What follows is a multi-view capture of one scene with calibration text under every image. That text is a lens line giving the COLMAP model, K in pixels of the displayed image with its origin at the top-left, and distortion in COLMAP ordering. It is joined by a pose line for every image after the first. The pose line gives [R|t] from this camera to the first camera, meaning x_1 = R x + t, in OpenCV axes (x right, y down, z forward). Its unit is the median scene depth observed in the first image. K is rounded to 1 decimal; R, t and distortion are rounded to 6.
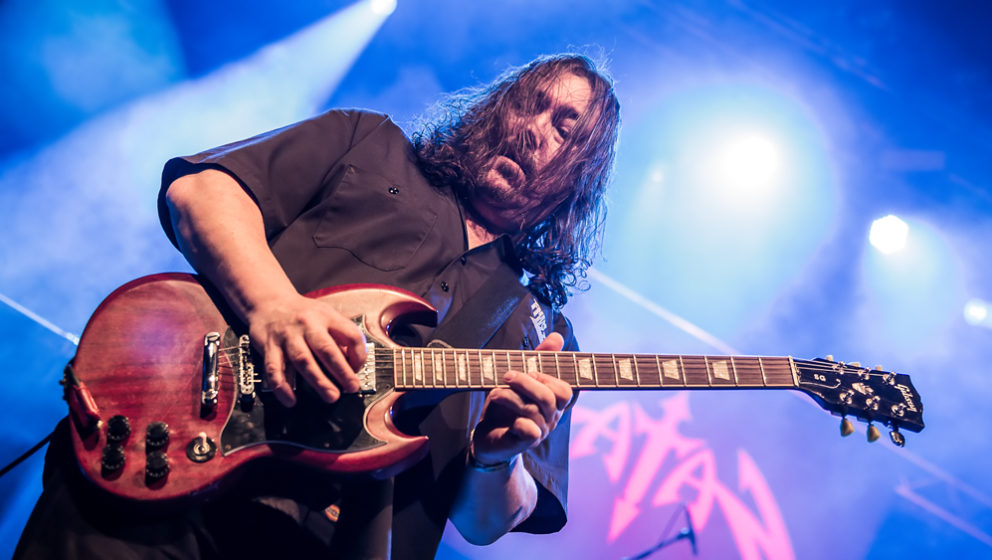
lens RADIAL K [[1571.0, 0, 496.0], [0, 1571.0, 280.0], [0, 0, 1]] dist [0.027514, 0.055338]
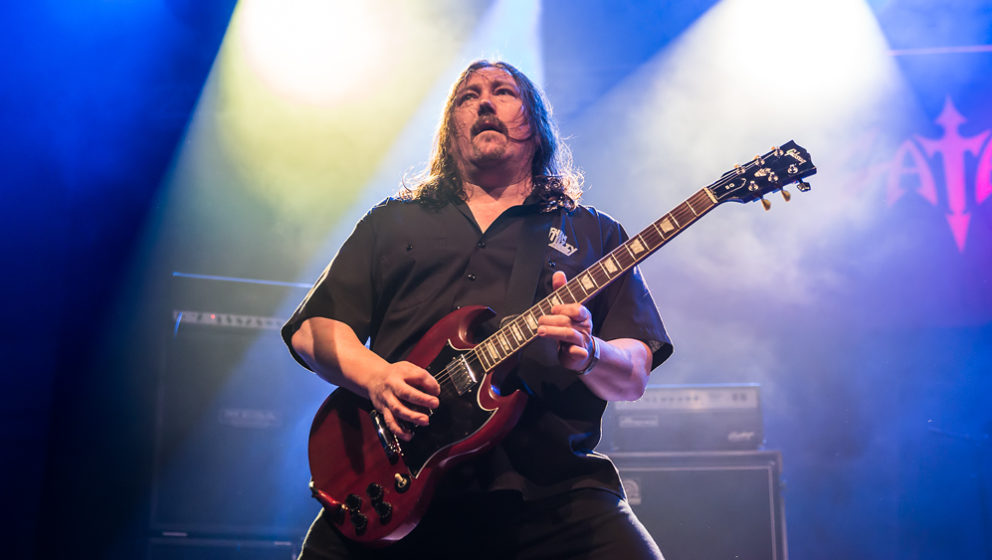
lens RADIAL K [[1571.0, 0, 496.0], [0, 1571.0, 280.0], [0, 0, 1]] dist [0.027514, 0.055338]
pose [[0.787994, -0.587542, -0.184009, 0.249991], [0.596928, 0.802277, -0.005415, 0.012832], [0.150808, -0.105573, 0.982910, -0.400639]]
